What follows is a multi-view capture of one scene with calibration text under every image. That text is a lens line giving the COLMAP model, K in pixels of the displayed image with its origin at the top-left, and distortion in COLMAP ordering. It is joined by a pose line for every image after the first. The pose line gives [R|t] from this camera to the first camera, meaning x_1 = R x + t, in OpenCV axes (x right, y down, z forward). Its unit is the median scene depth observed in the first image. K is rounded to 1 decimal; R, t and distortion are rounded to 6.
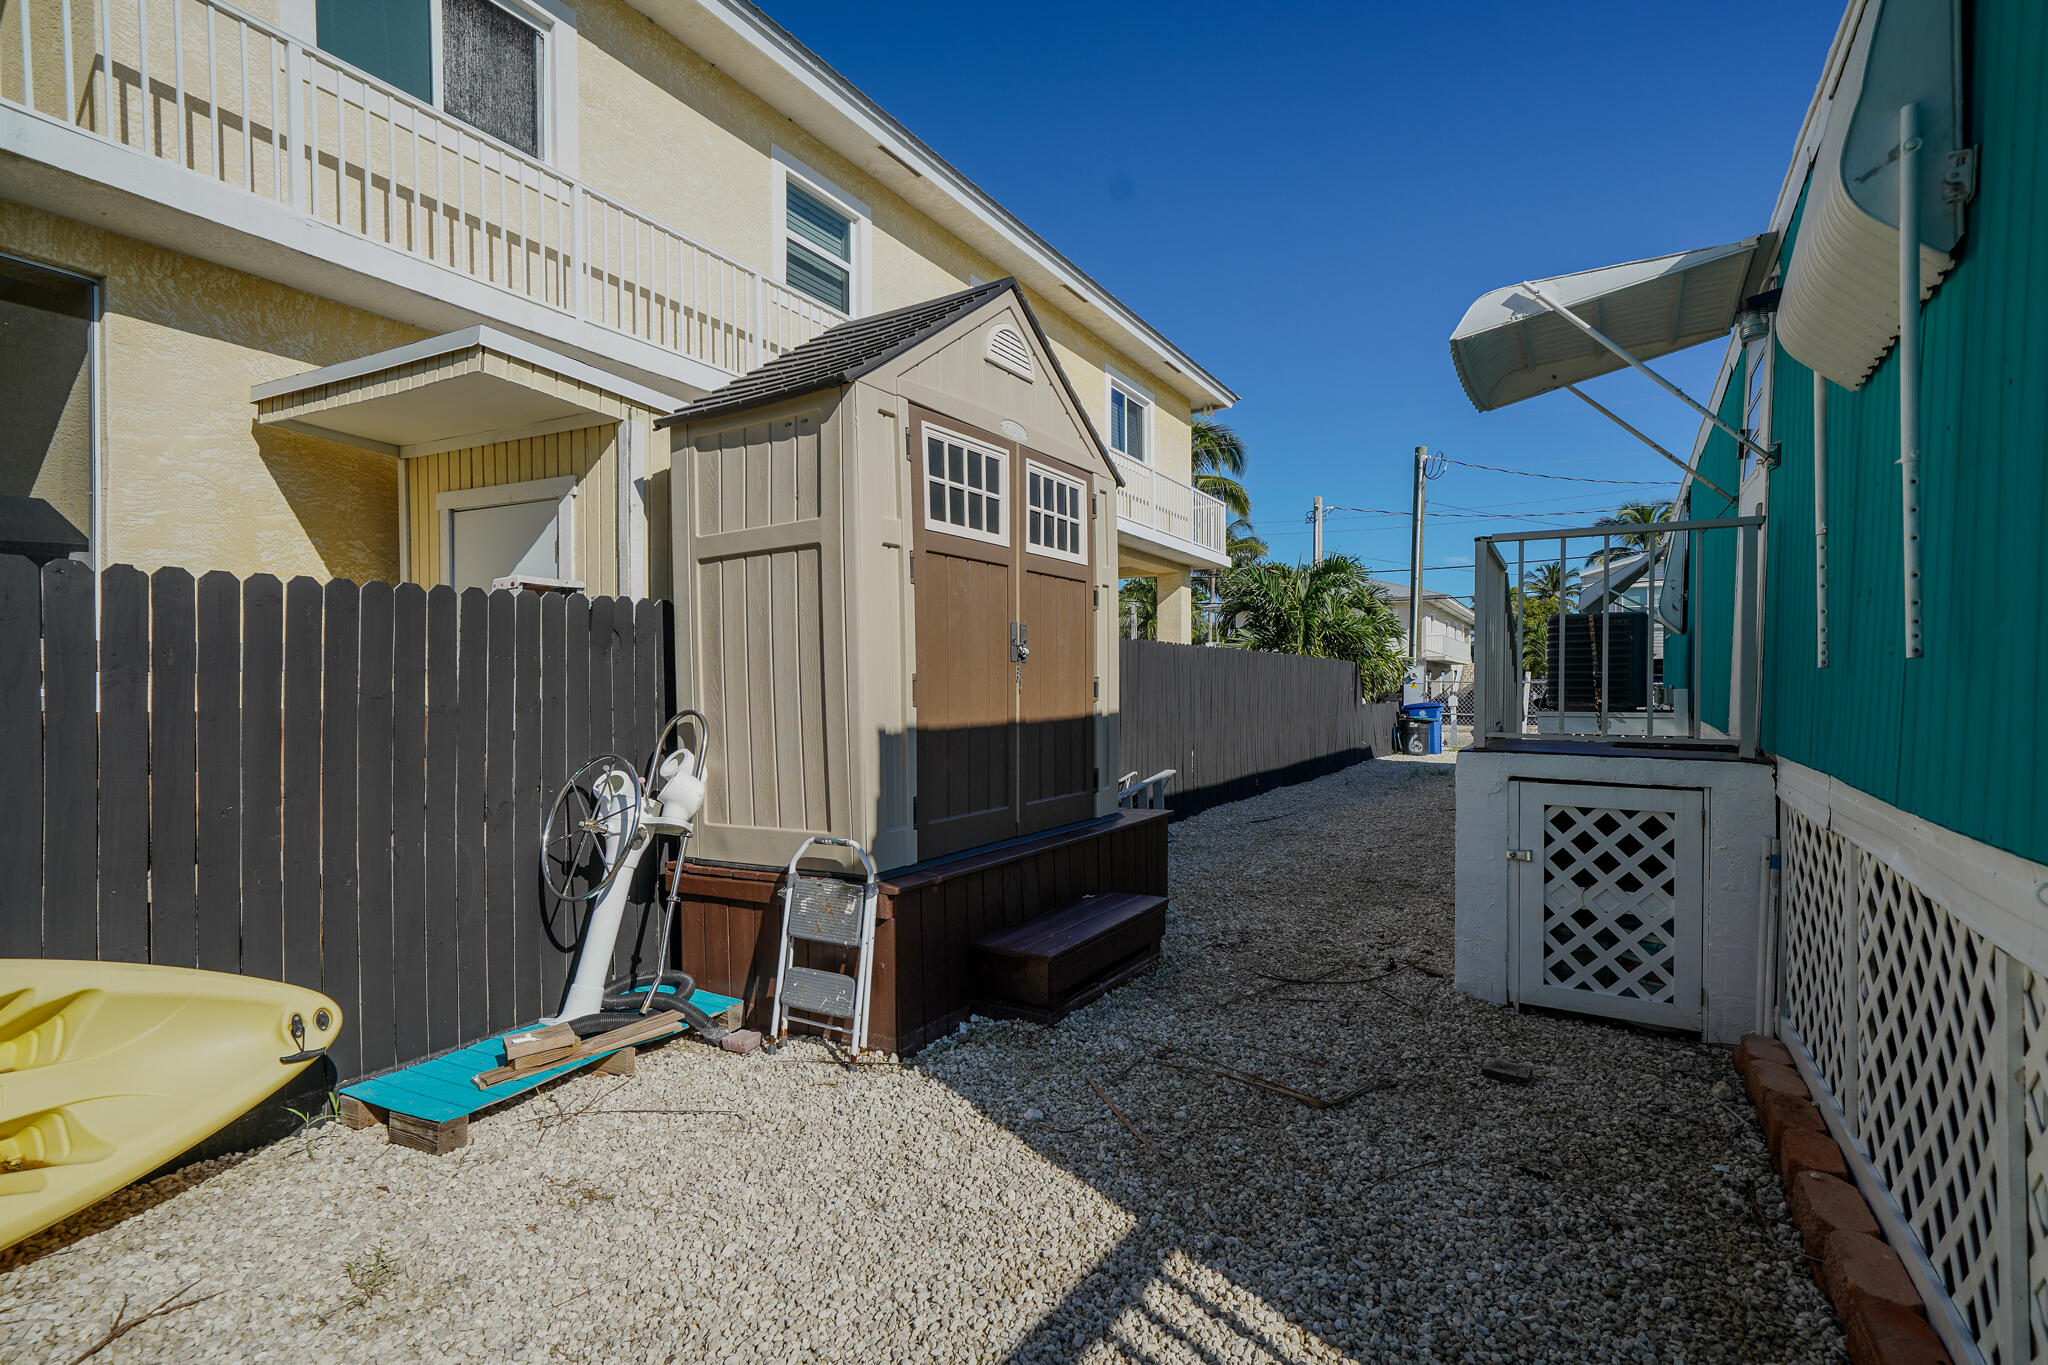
lens RADIAL K [[964.6, 0, 1024.0], [0, 964.6, 682.5], [0, 0, 1]] dist [0.001348, 0.010647]
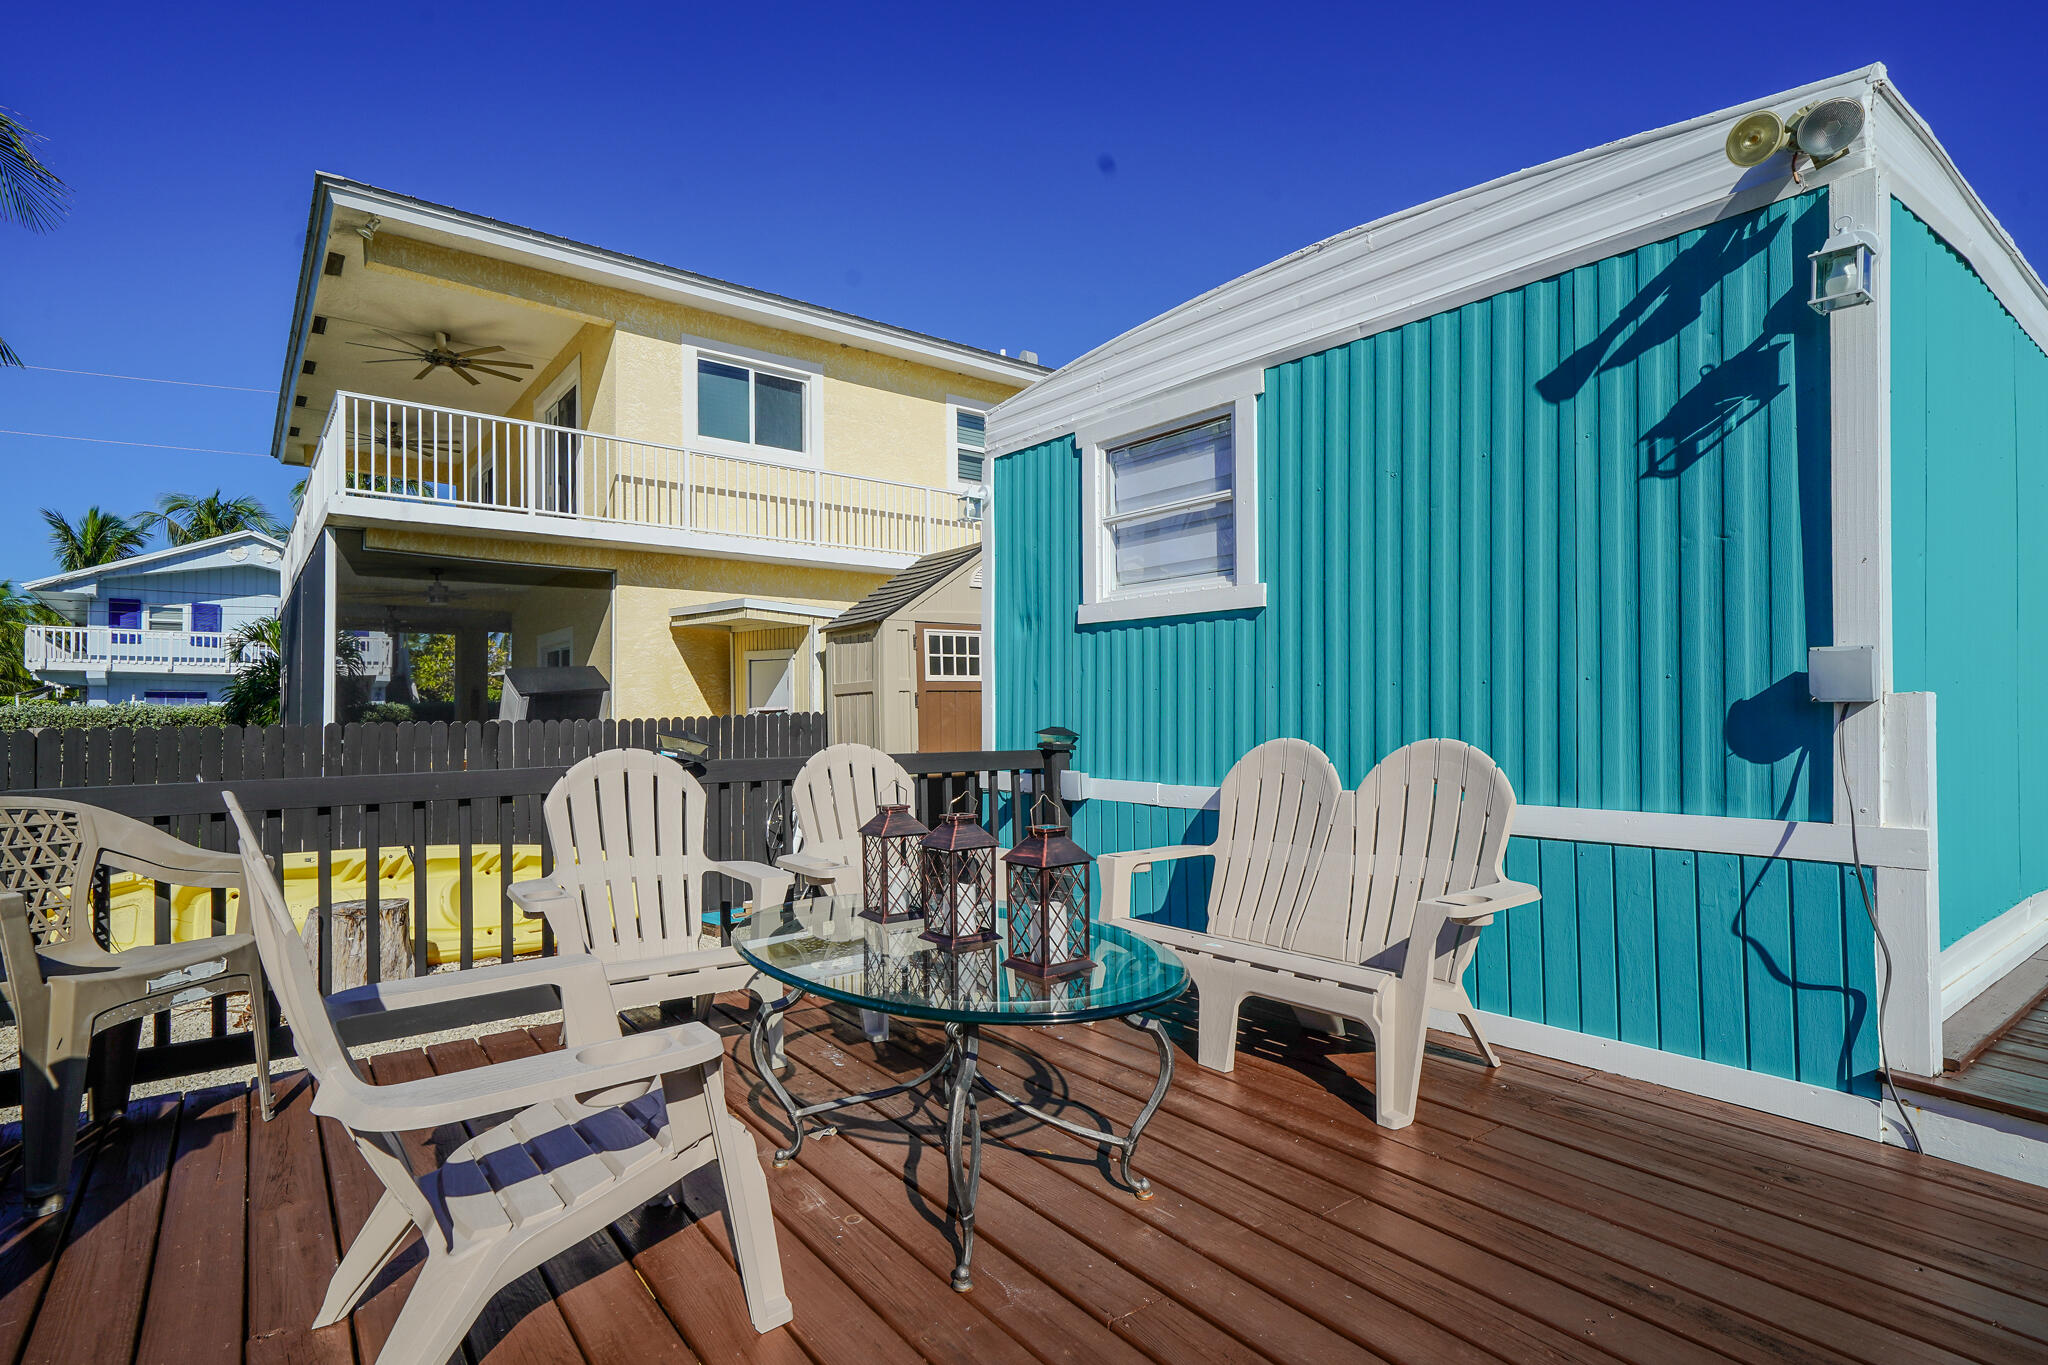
lens RADIAL K [[964.6, 0, 1024.0], [0, 964.6, 682.5], [0, 0, 1]] dist [0.001348, 0.010647]
pose [[0.940344, -0.017228, -0.339788, 0.746750], [0.009394, 0.999651, -0.024687, -0.093846], [0.340095, 0.020022, 0.940178, -0.826619]]
